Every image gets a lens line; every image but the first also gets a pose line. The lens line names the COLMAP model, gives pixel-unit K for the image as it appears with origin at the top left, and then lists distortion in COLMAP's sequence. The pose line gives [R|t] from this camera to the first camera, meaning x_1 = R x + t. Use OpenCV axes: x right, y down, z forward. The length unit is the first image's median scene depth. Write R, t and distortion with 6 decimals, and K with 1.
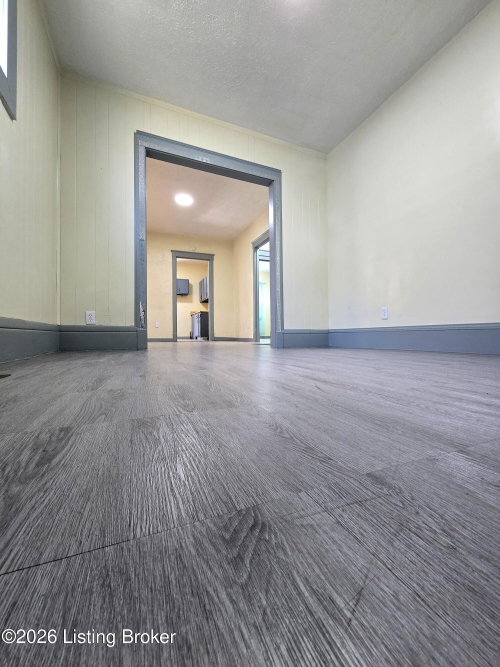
lens RADIAL K [[272.0, 0, 254.6], [0, 272.0, 331.8], [0, 0, 1]] dist [-0.007927, 0.002660]
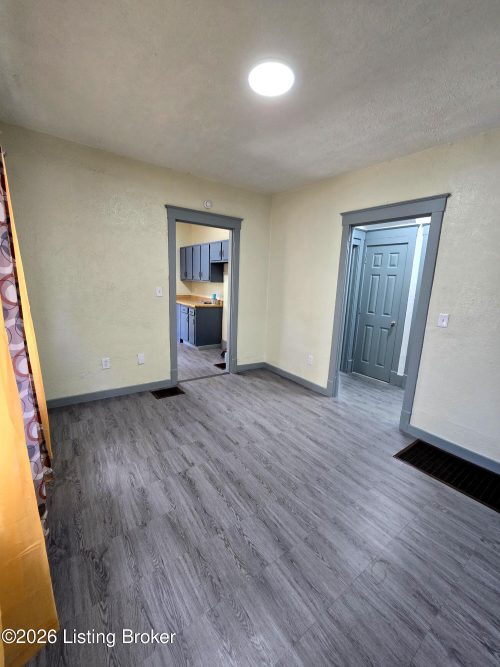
lens RADIAL K [[272.0, 0, 254.7], [0, 272.0, 329.4], [0, 0, 1]] dist [-0.007927, 0.002660]
pose [[0.972629, 0.005552, 0.232299, -0.290414], [-0.051353, 0.980131, 0.191587, -0.202295], [-0.226620, -0.198272, 0.953589, 0.509407]]
